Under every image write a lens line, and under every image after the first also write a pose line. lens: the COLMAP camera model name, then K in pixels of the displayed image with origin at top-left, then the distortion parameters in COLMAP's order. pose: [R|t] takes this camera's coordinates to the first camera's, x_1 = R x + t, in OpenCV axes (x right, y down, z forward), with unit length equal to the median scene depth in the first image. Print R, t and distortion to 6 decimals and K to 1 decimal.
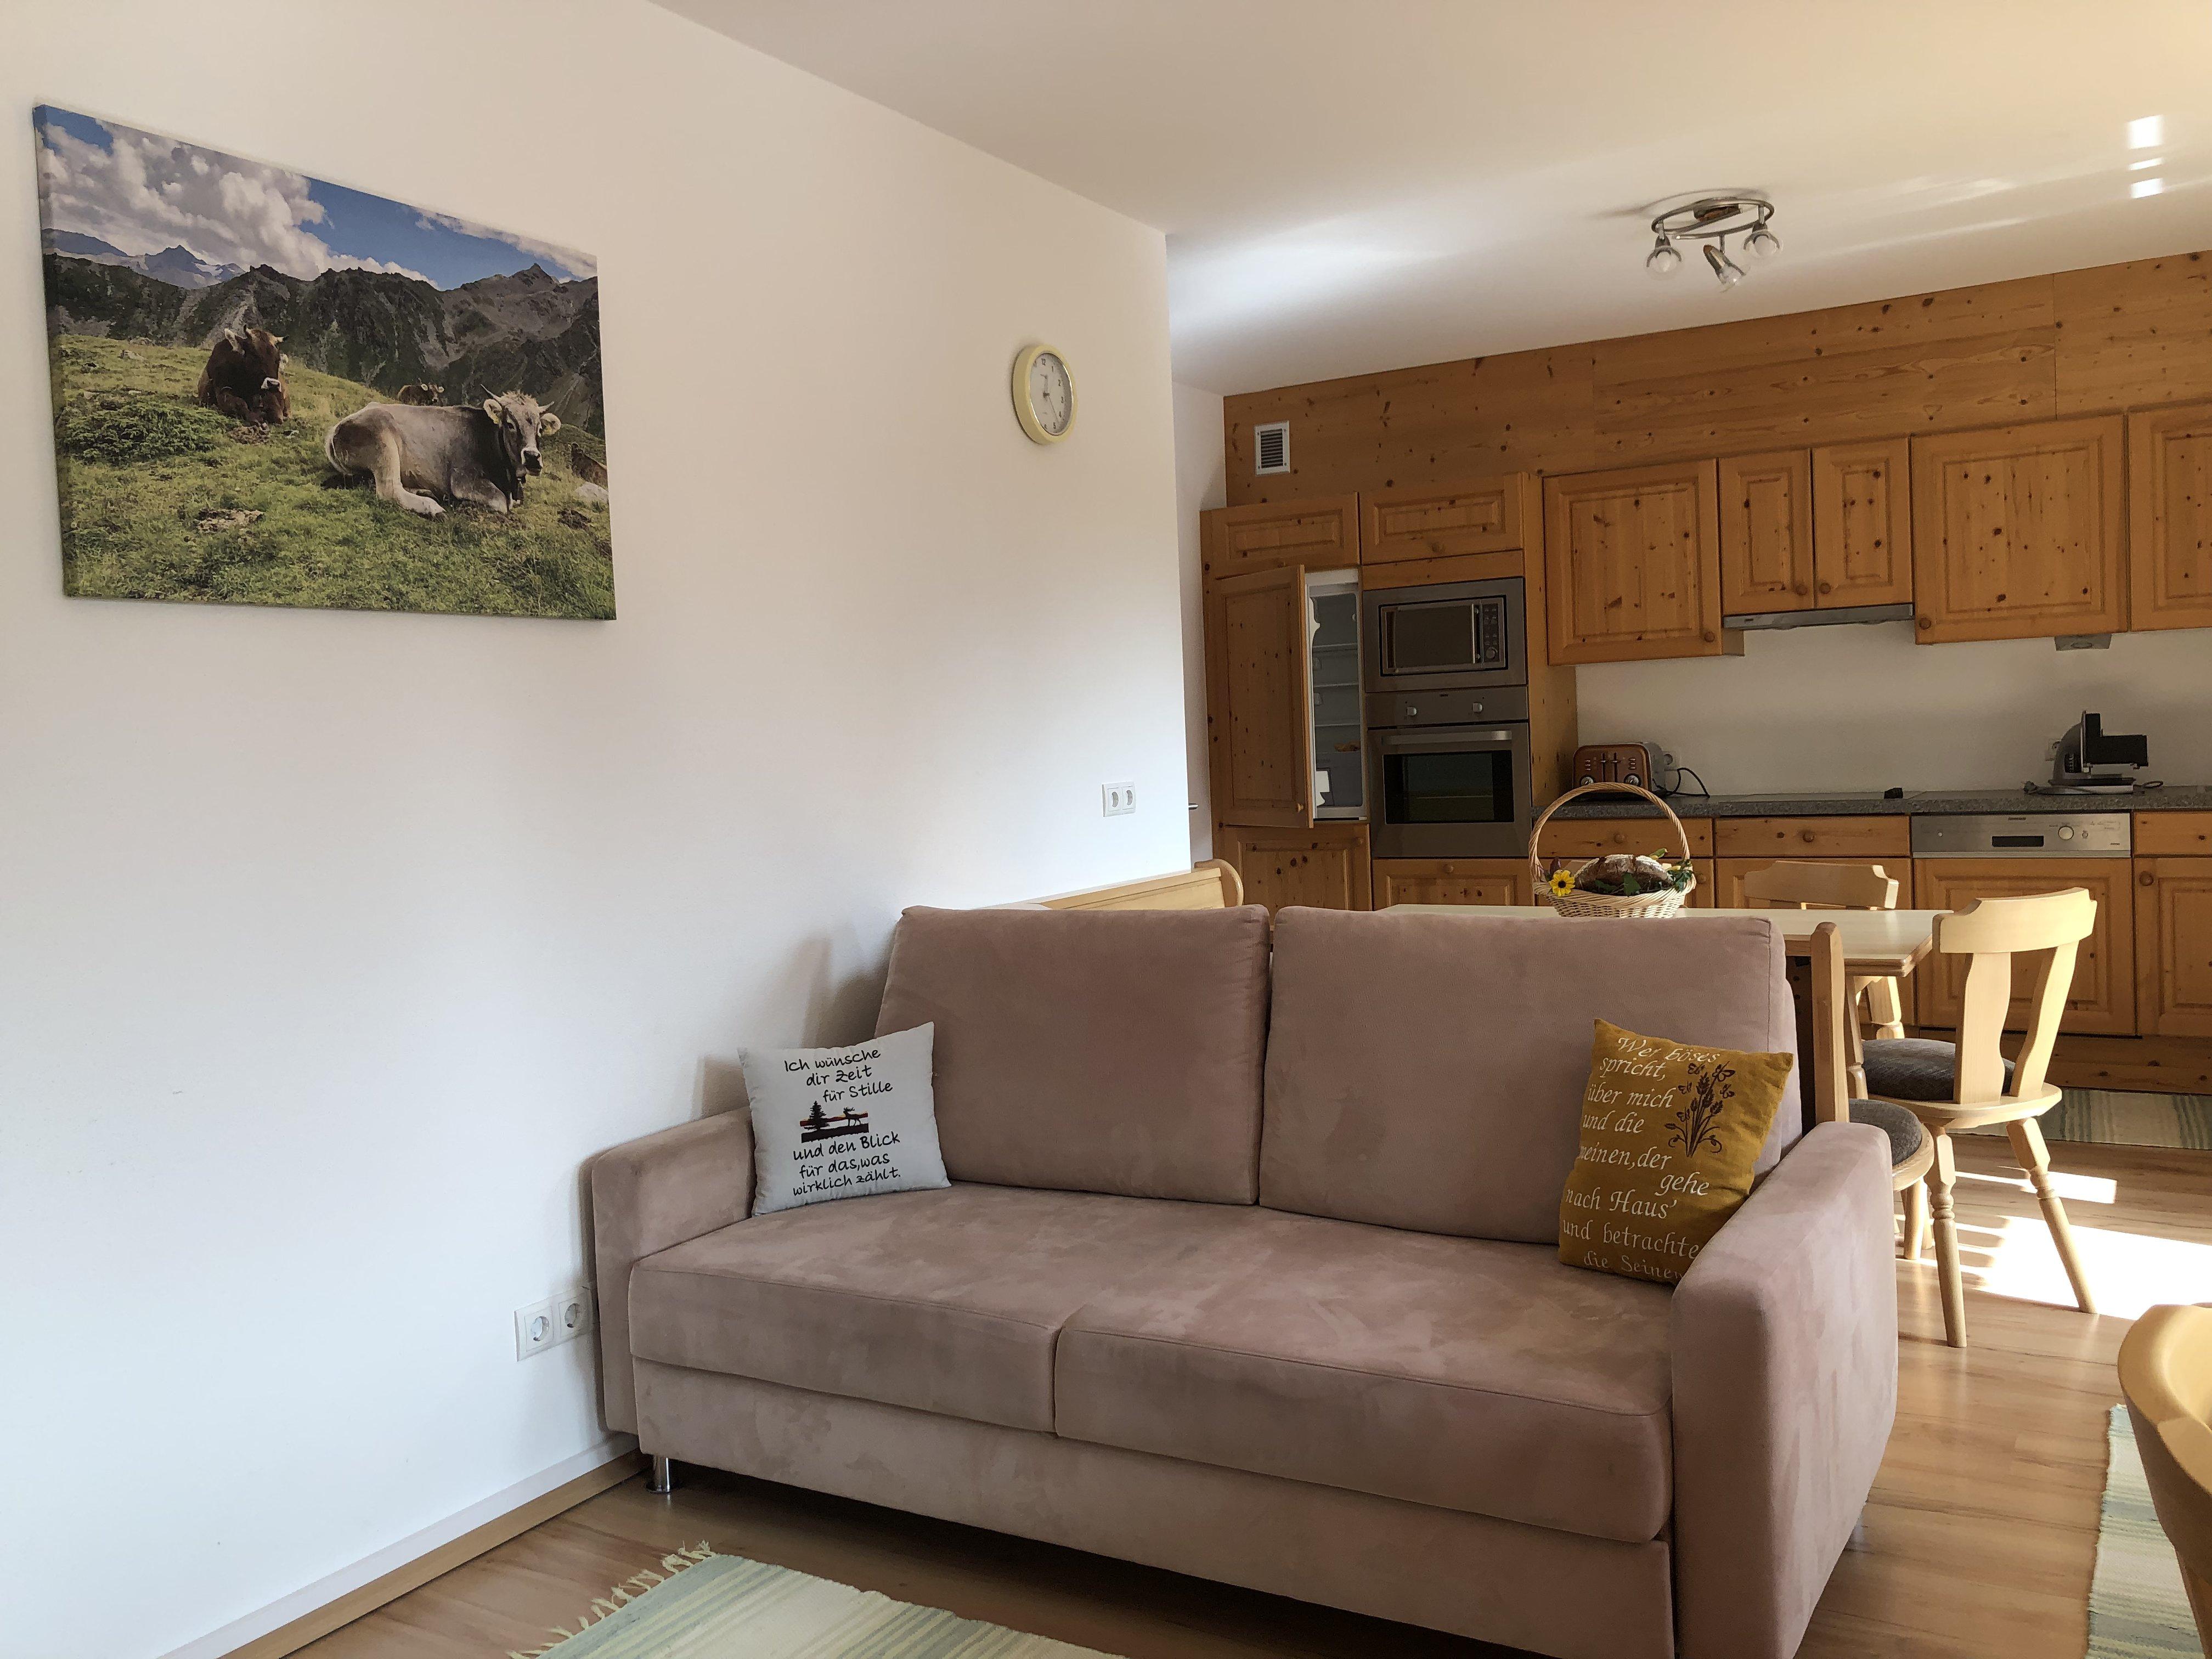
lens RADIAL K [[1833.0, 0, 1106.0], [0, 1833.0, 829.5], [0, 0, 1]] dist [-0.002833, -0.002695]
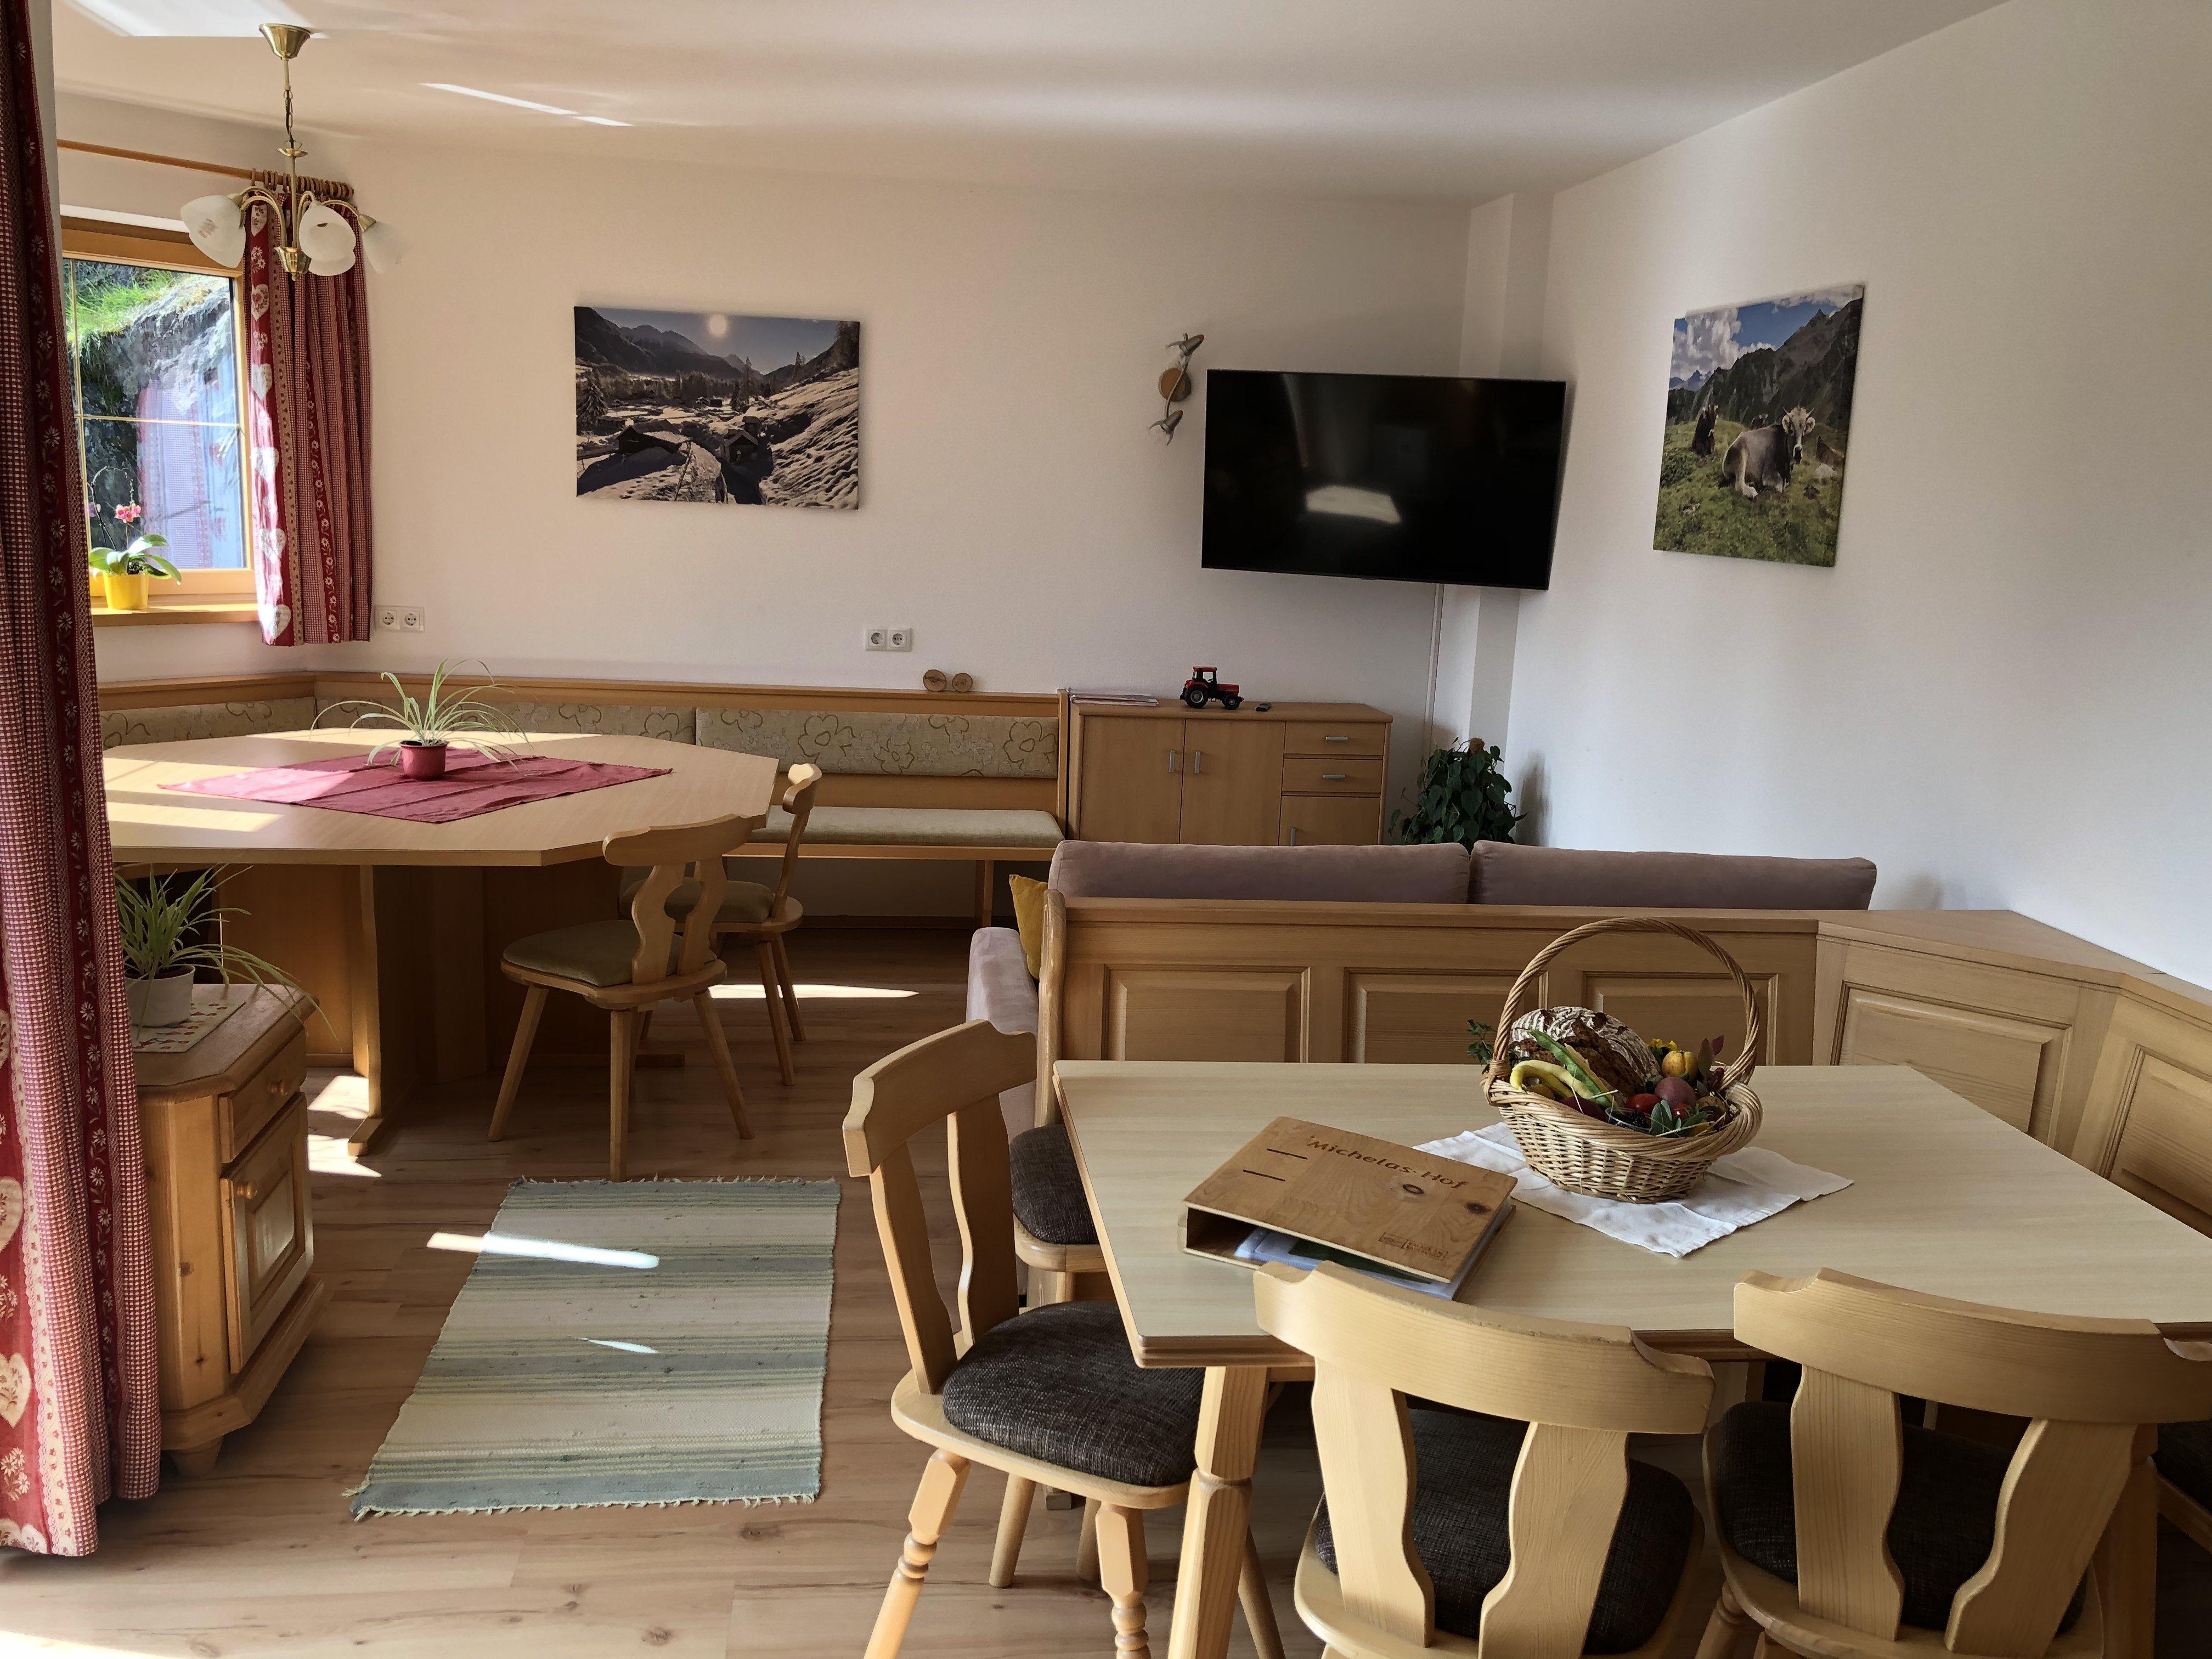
lens RADIAL K [[1783.3, 0, 1104.8], [0, 1783.3, 856.8], [0, 0, 1]] dist [-0.001183, -0.005701]
pose [[-0.796813, 0.131904, -0.589653, 1.000843], [-0.040251, 0.962126, 0.269618, -0.256079], [0.602884, 0.238569, -0.761325, 1.840605]]
